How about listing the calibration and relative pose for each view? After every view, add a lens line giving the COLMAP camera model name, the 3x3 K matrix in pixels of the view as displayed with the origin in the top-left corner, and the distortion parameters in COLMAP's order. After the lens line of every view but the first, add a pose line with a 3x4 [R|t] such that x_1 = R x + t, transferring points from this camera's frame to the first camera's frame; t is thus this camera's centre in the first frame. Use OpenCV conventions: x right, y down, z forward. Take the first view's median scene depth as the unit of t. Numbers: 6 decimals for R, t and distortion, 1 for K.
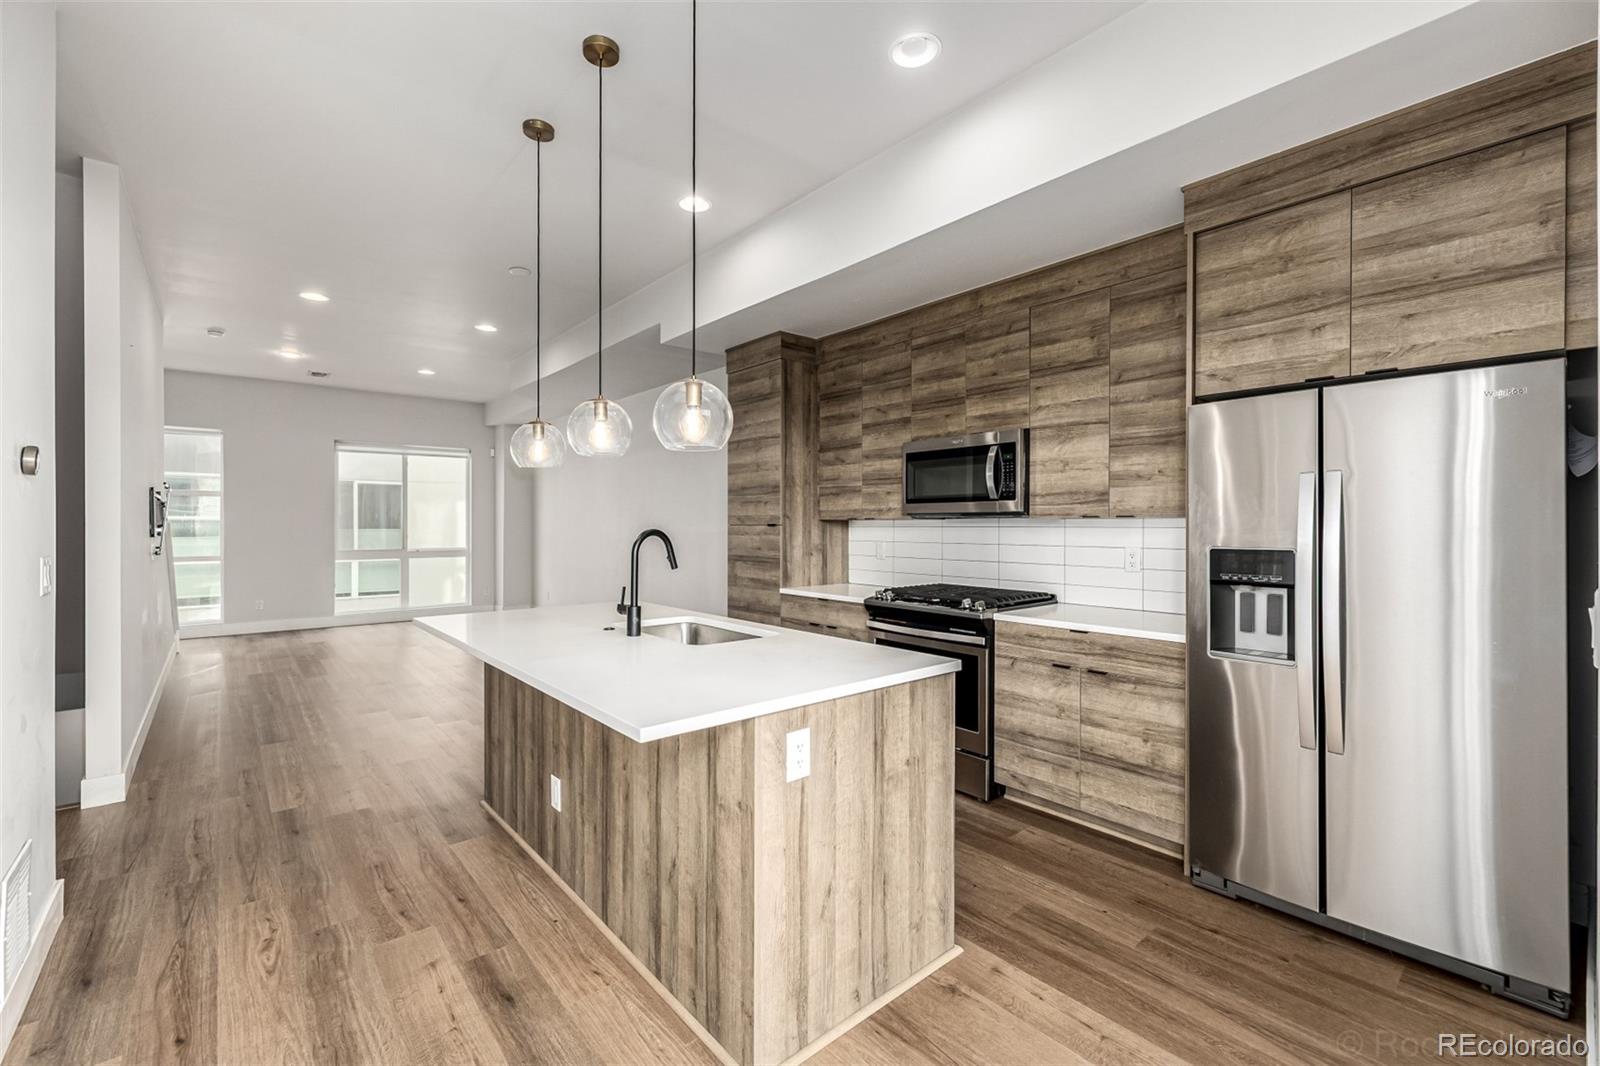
lens RADIAL K [[679.2, 0, 795.3], [0, 679.2, 525.0], [0, 0, 1]] dist [0.002493, 0.000263]
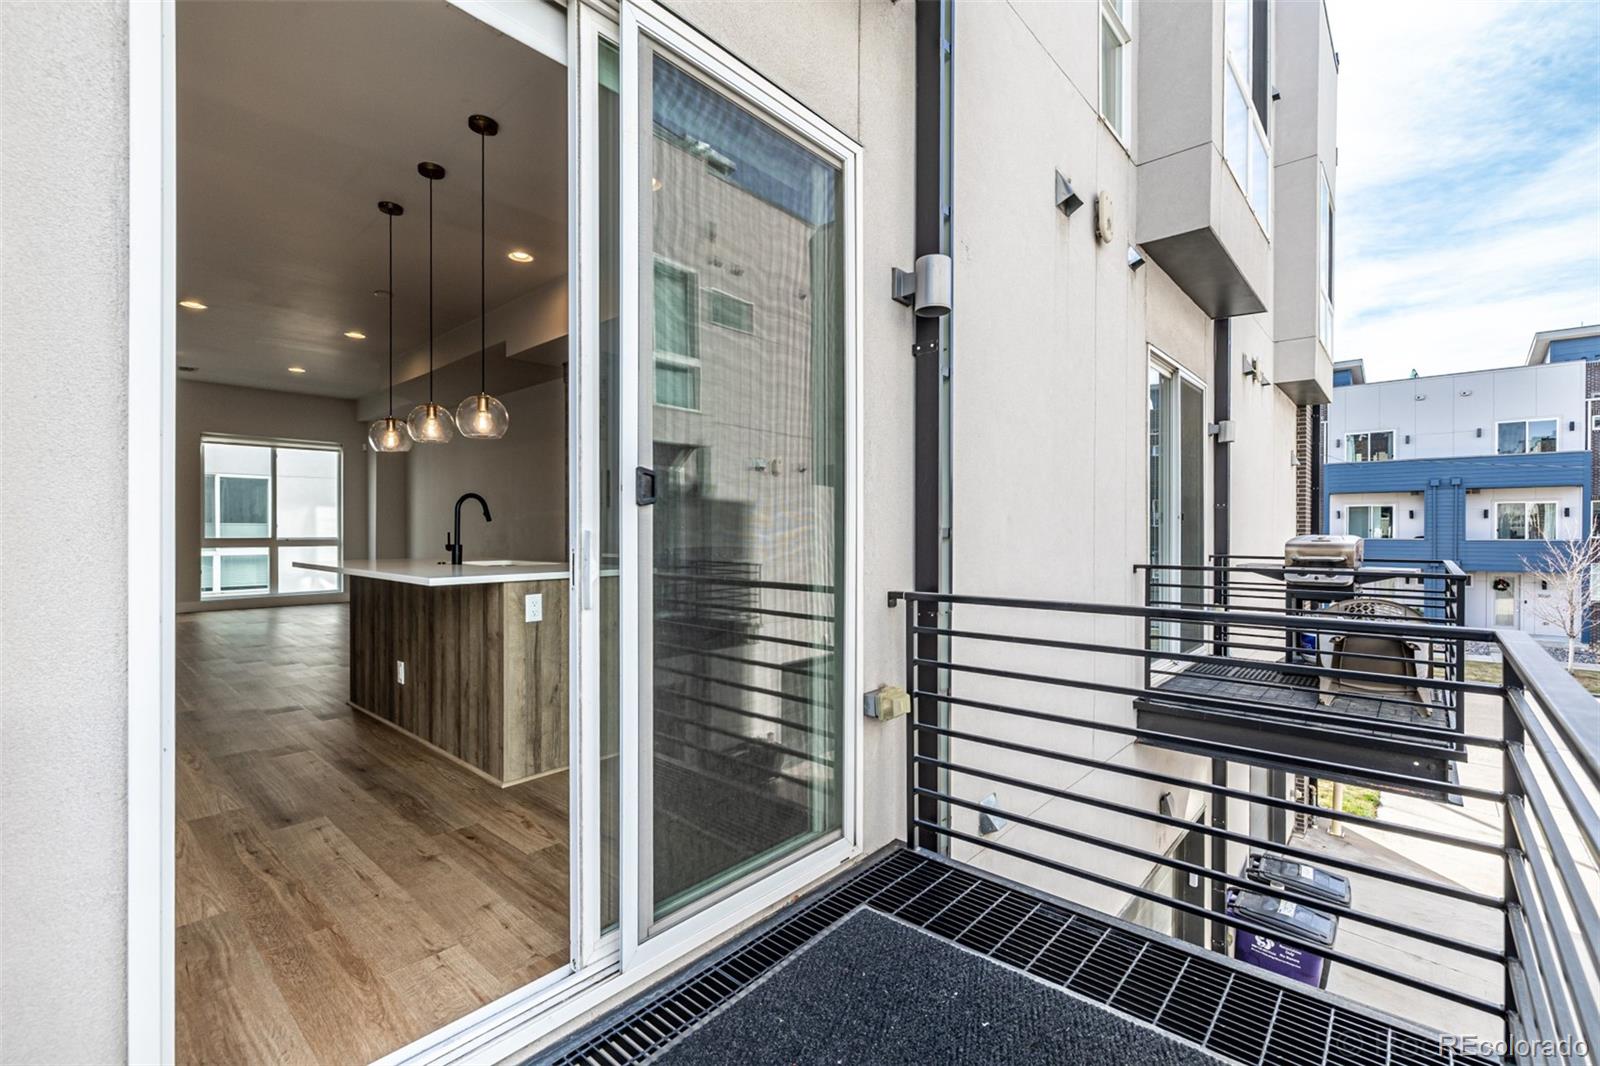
lens RADIAL K [[679.2, 0, 785.4], [0, 679.2, 523.6], [0, 0, 1]] dist [0.002493, 0.000263]
pose [[0.991441, -0.003119, 0.130516, 0.223049], [0.003604, 0.999987, -0.003484, 0.065078], [-0.130503, 0.003924, 0.991440, -0.447855]]
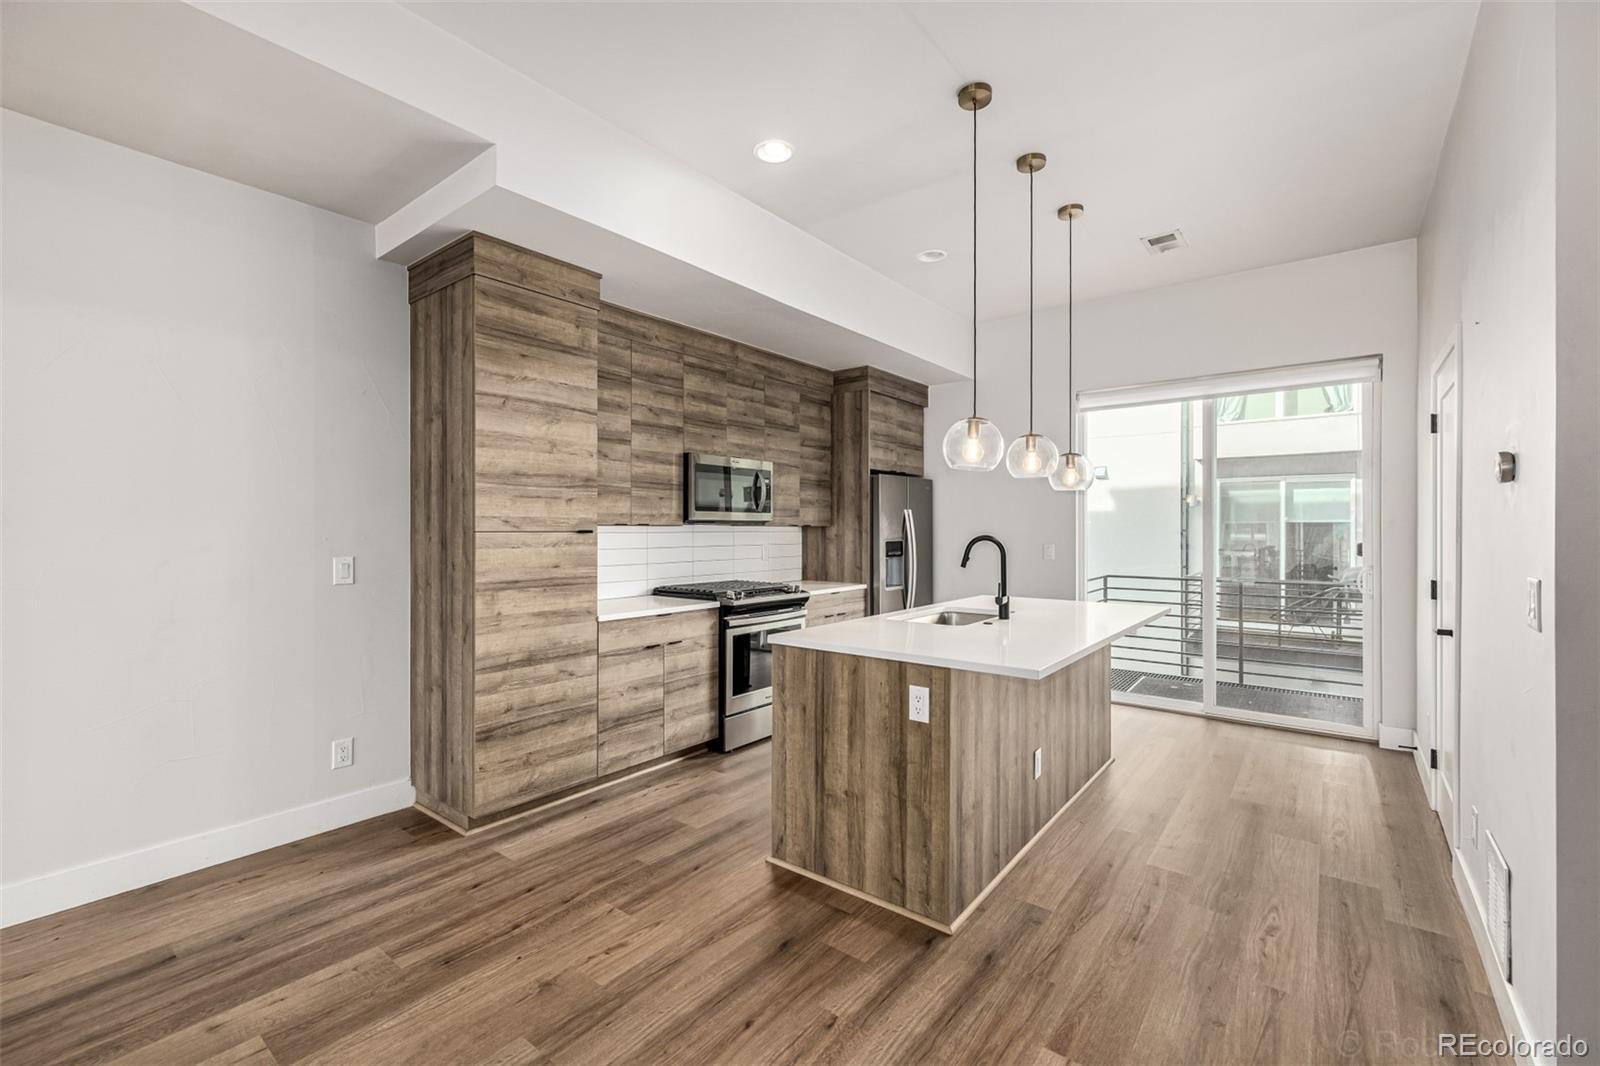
lens RADIAL K [[679.2, 0, 791.2], [0, 679.2, 530.4], [0, 0, 1]] dist [0.002493, 0.000263]
pose [[-0.191891, -0.004151, 0.981407, -1.115785], [-0.001935, 0.999991, 0.003852, -0.006285], [-0.981414, -0.001160, -0.191898, 1.296238]]
